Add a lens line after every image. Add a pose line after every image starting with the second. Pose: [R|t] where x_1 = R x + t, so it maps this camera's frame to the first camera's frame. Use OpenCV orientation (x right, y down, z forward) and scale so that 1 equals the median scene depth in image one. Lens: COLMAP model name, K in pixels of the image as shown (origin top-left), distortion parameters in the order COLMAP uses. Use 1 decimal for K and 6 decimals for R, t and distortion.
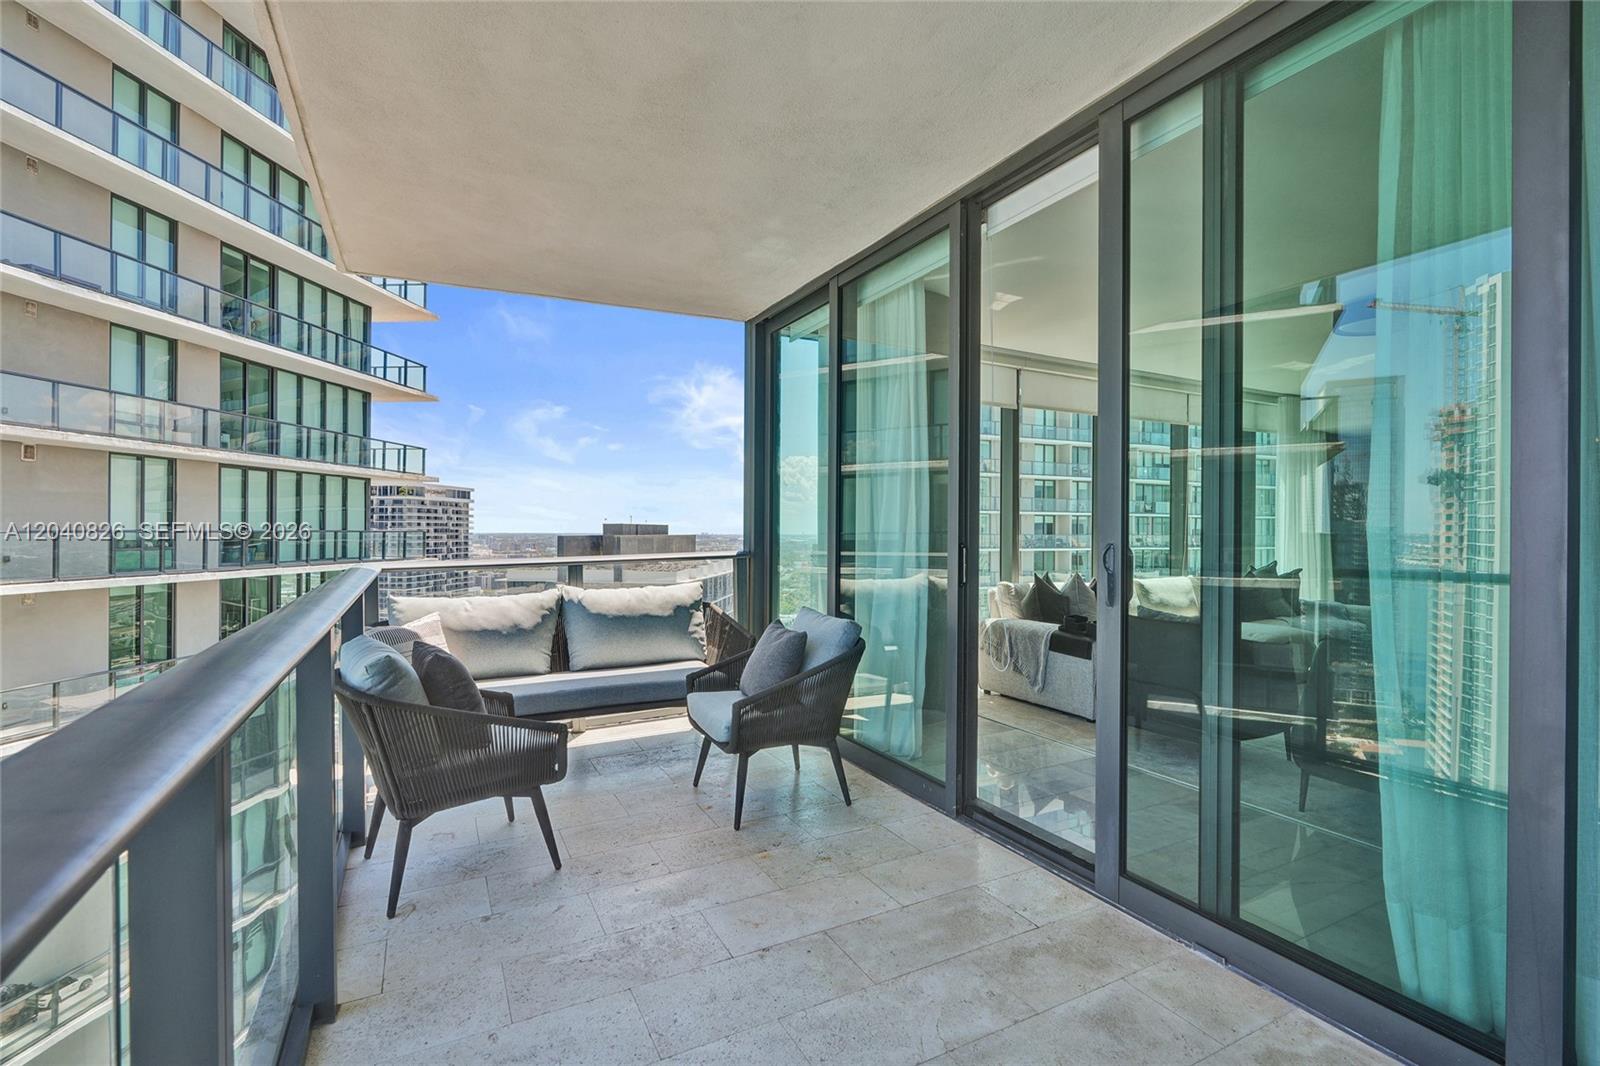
lens RADIAL K [[728.3, 0, 802.1], [0, 728.3, 524.4], [0, 0, 1]] dist [-0.001545, 0.000342]
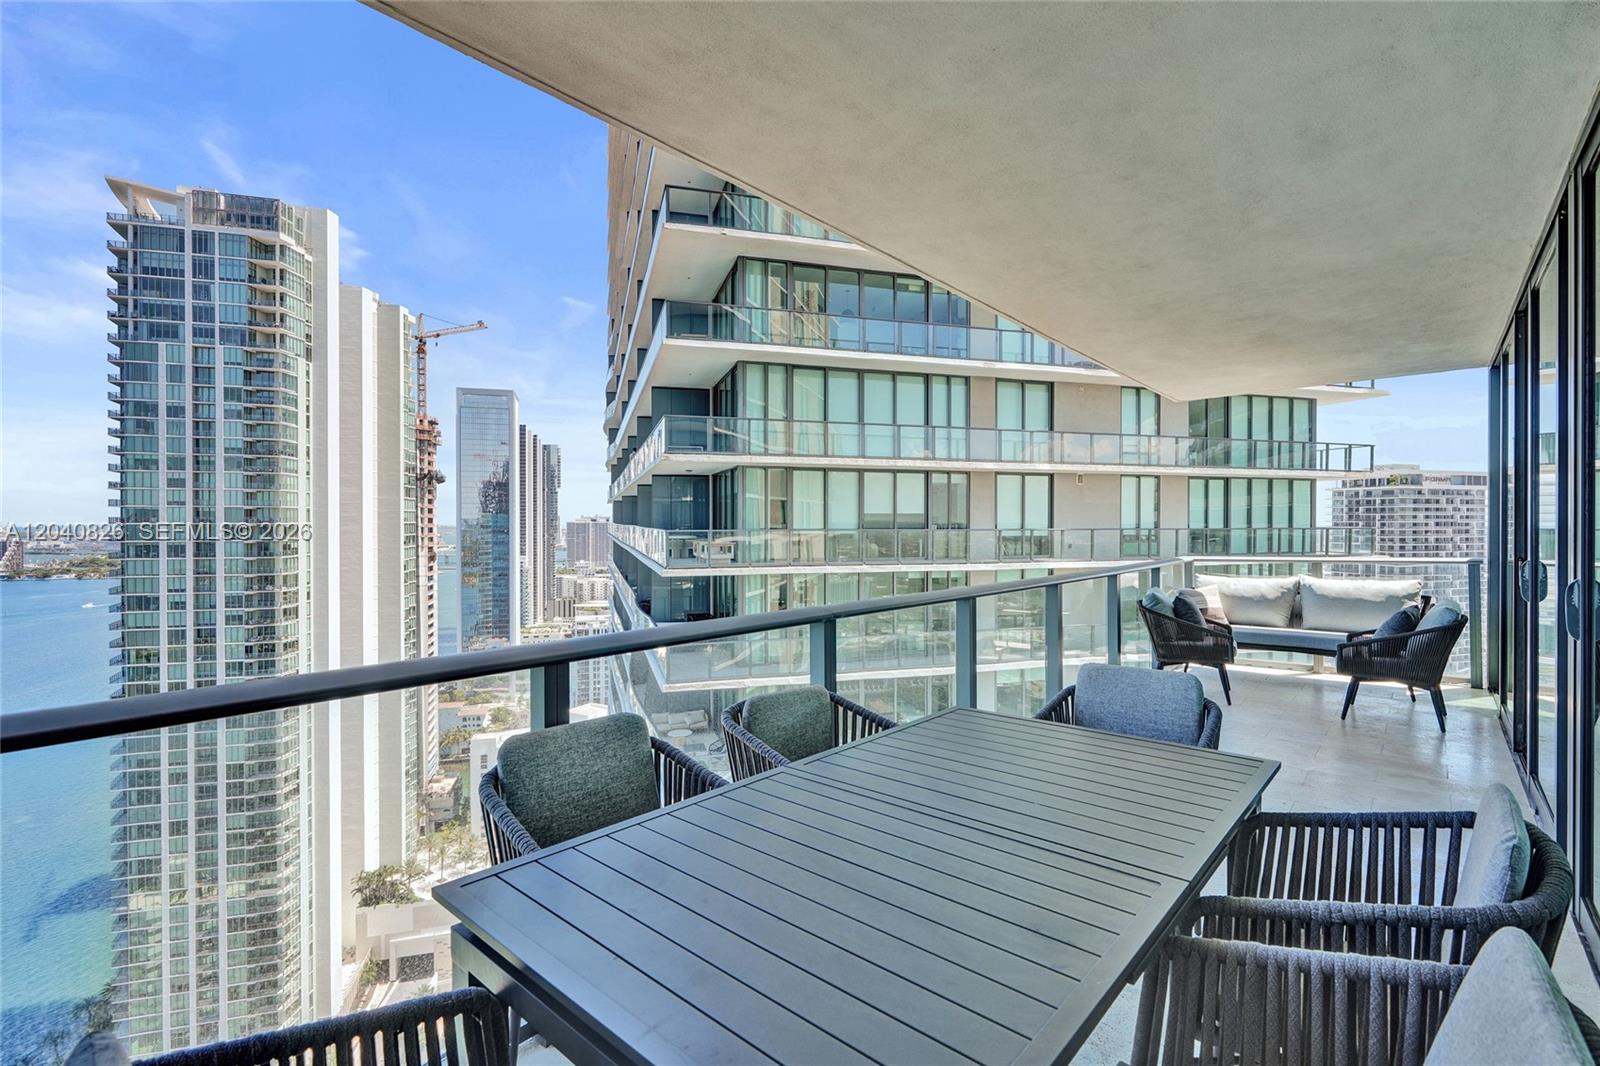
lens RADIAL K [[728.3, 0, 802.1], [0, 728.3, 524.4], [0, 0, 1]] dist [-0.001545, 0.000342]
pose [[0.368798, -0.000641, -0.929510, 0.122310], [0.009753, 0.999947, 0.003181, -0.006962], [0.929459, -0.010239, 0.368784, -0.097244]]
